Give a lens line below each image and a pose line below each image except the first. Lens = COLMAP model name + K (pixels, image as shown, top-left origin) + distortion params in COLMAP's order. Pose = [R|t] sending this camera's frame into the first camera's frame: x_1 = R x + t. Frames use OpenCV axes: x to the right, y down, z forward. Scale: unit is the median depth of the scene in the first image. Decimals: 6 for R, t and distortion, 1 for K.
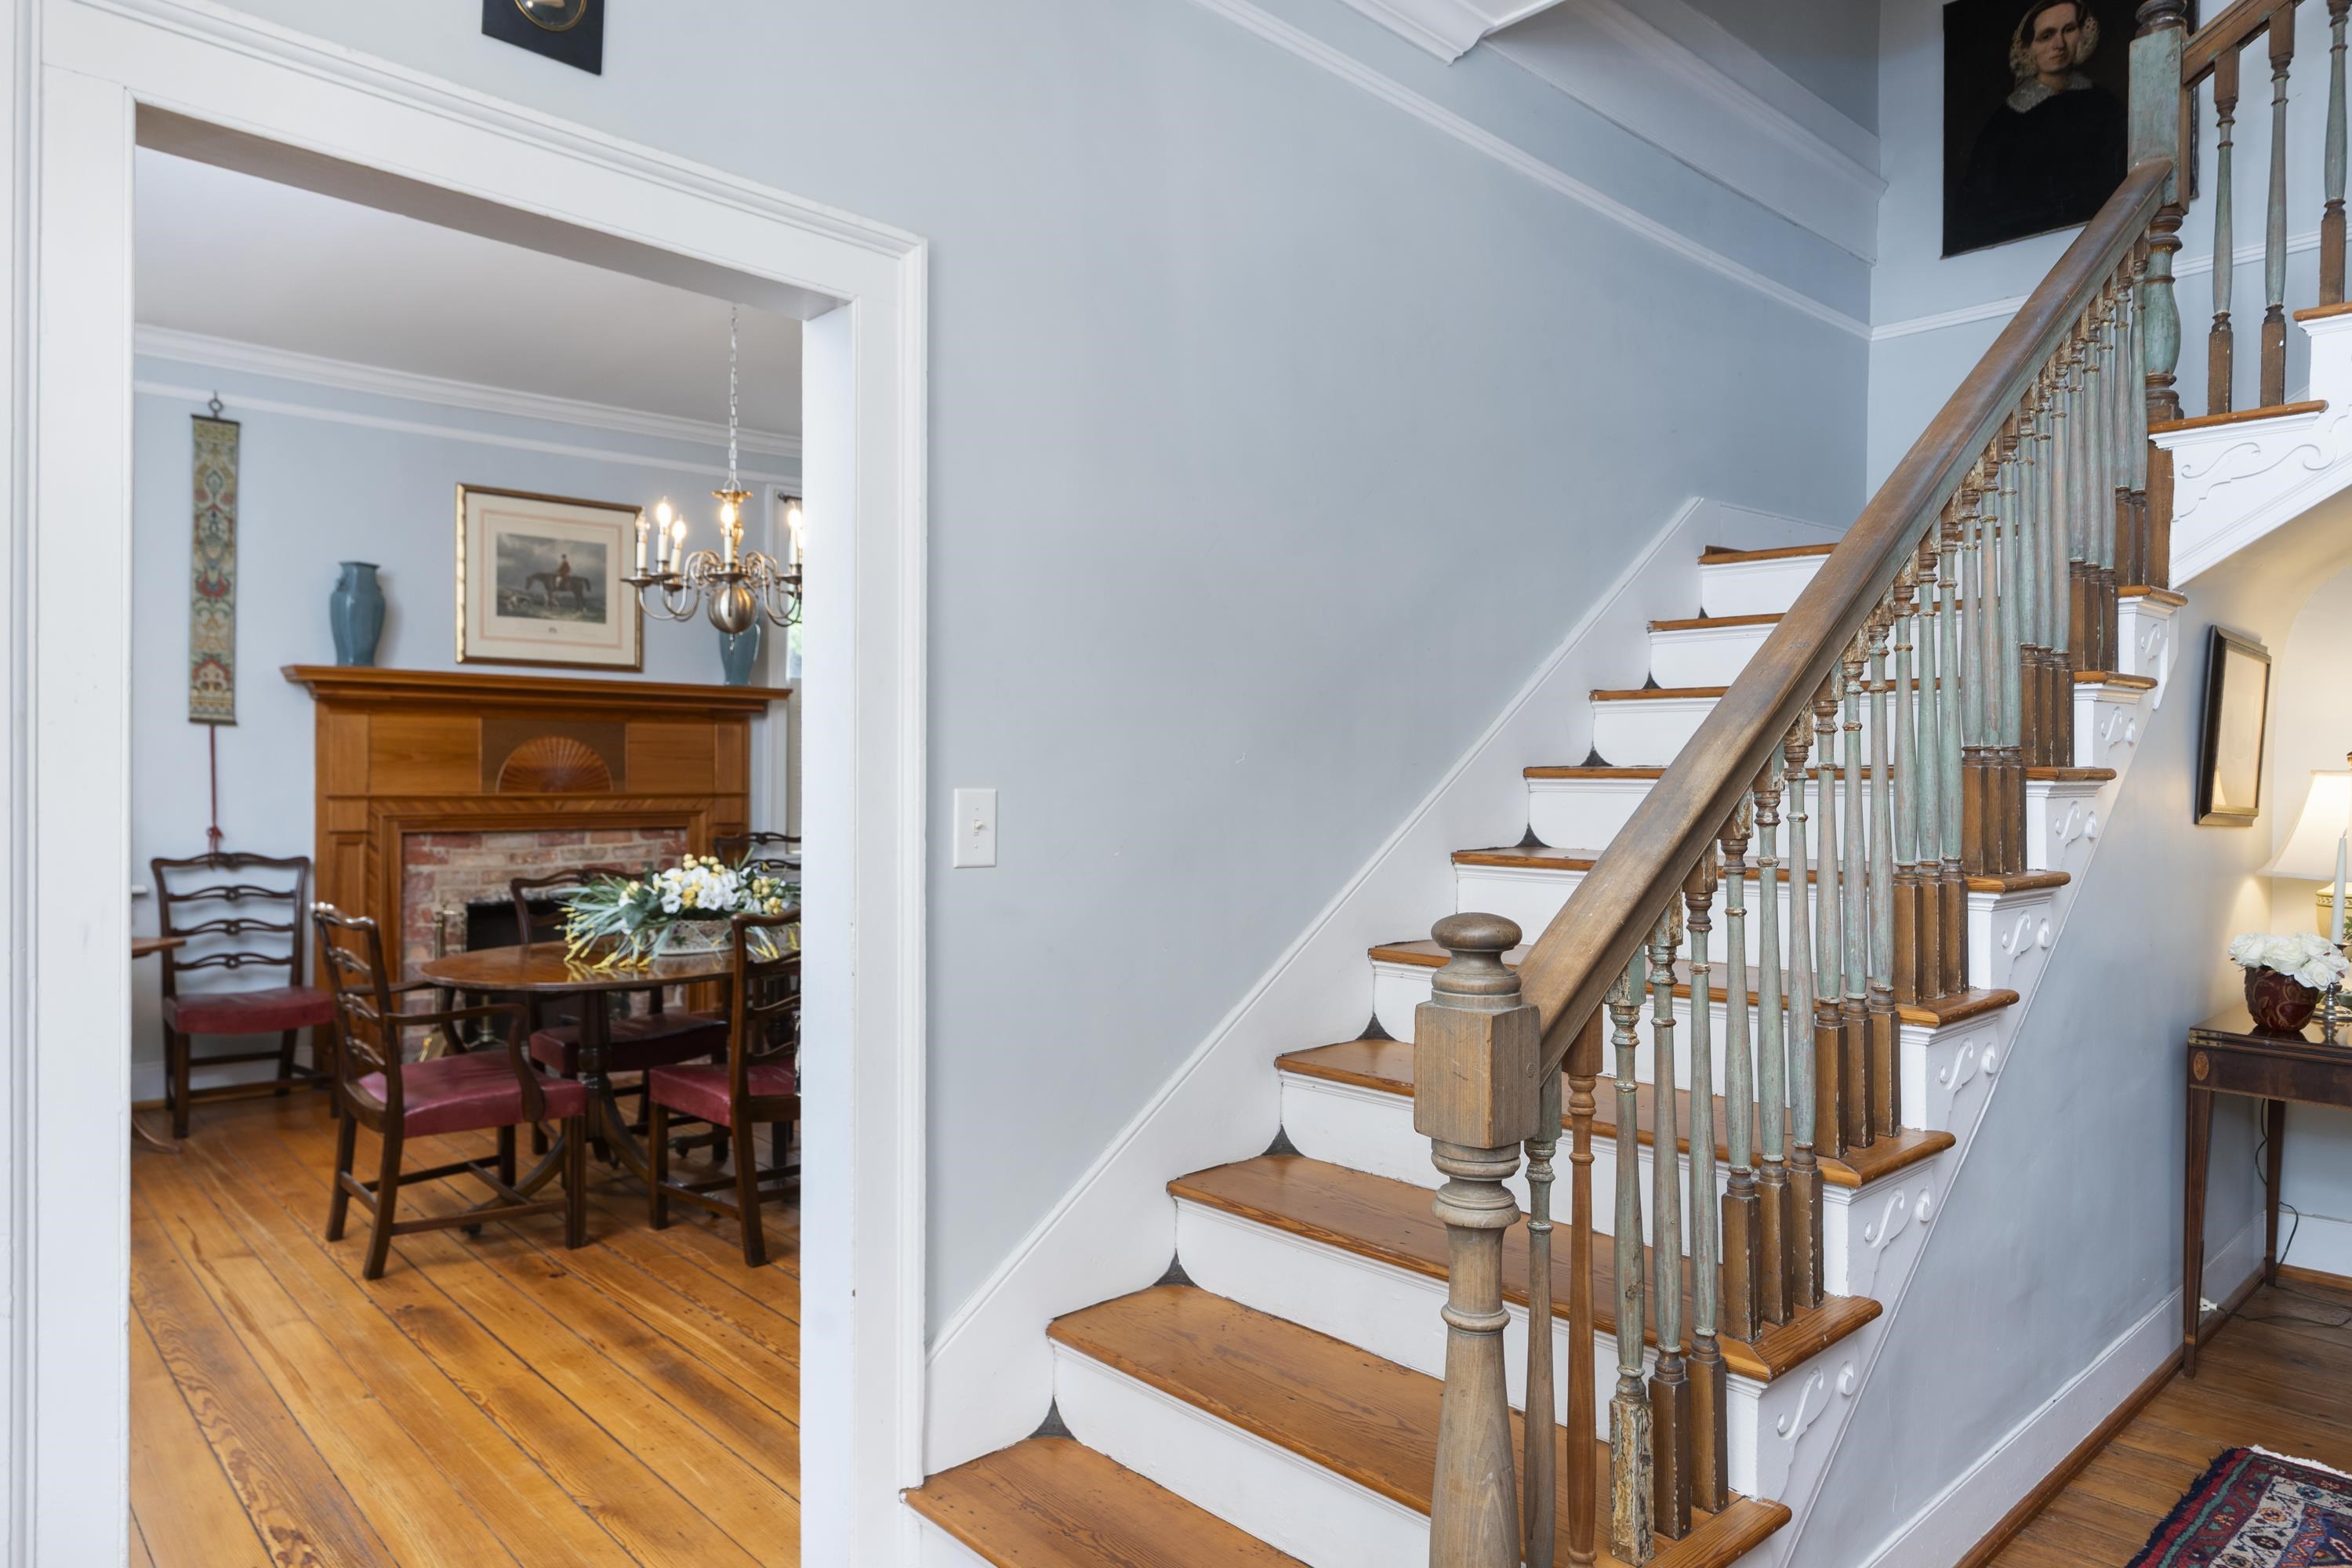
lens RADIAL K [[1455.3, 0, 1170.5], [0, 1455.3, 774.5], [0, 0, 1]] dist [0.007236, 0.002834]
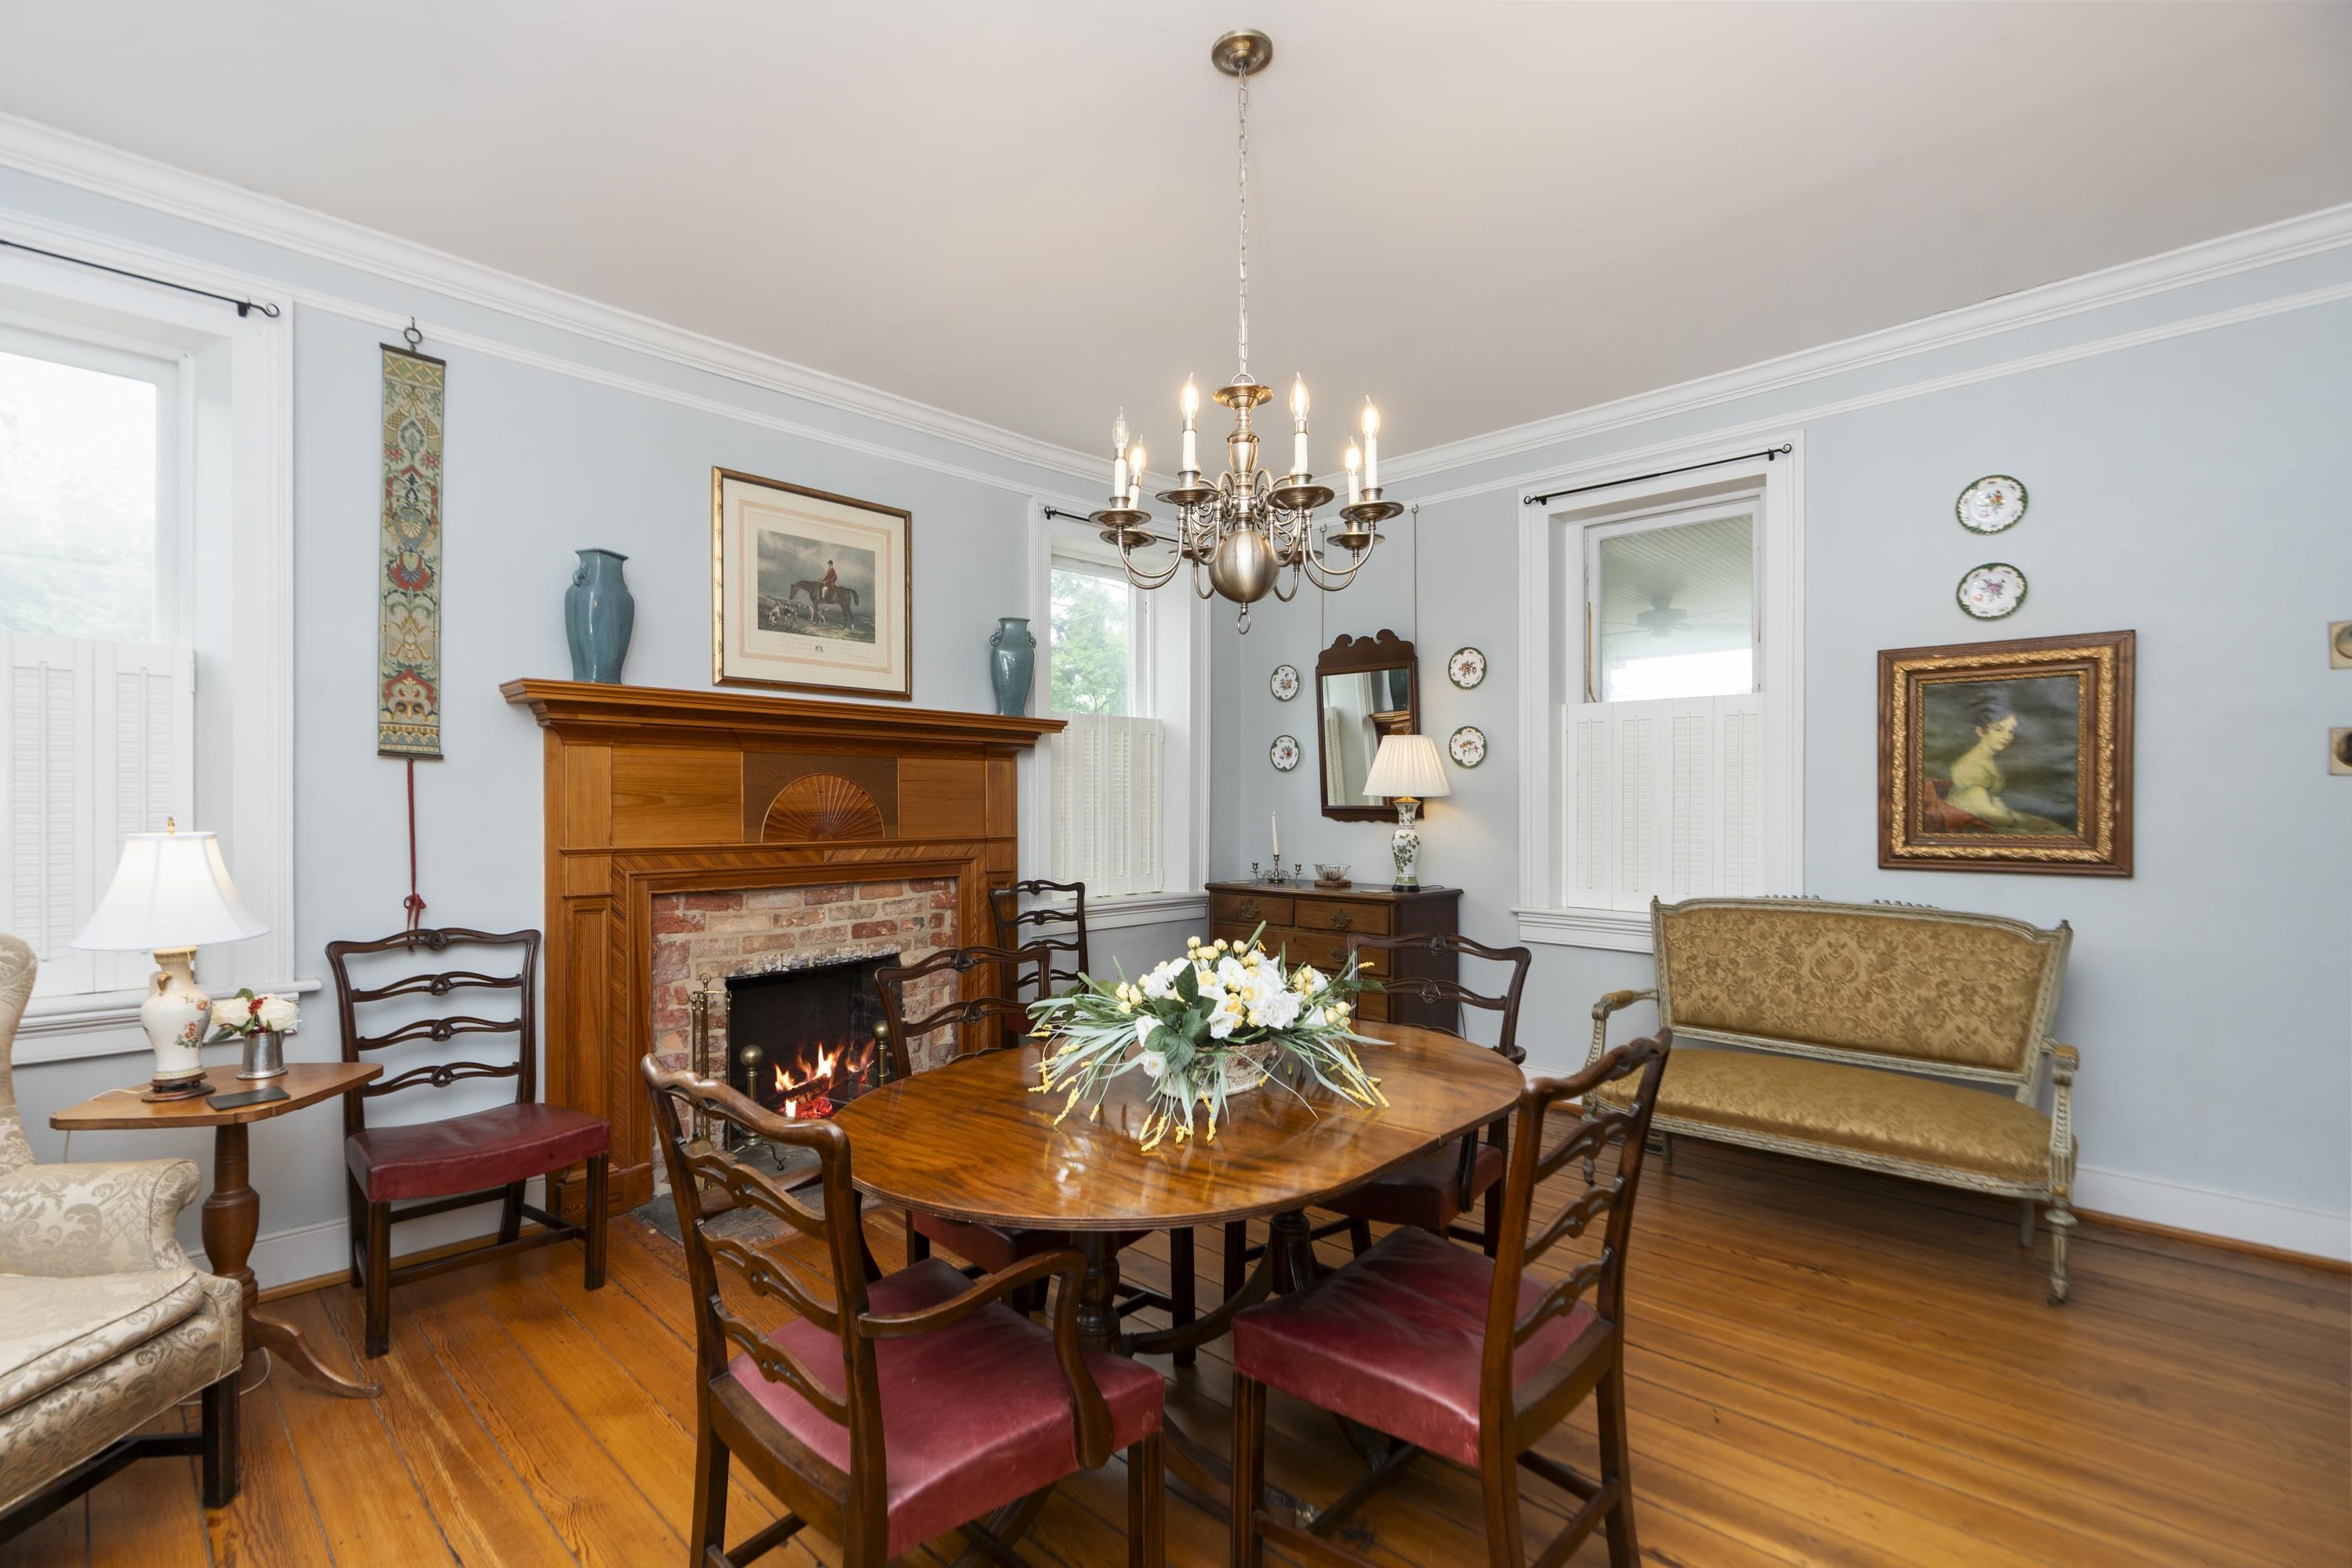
lens RADIAL K [[1081.2, 0, 1185.7], [0, 1081.2, 798.4], [0, 0, 1]] dist [0.002299, 0.000226]
pose [[0.997233, -0.013405, 0.073123, -0.285168], [0.014435, 0.999804, -0.013567, -0.000608], [-0.072926, 0.014585, 0.997231, 0.396617]]
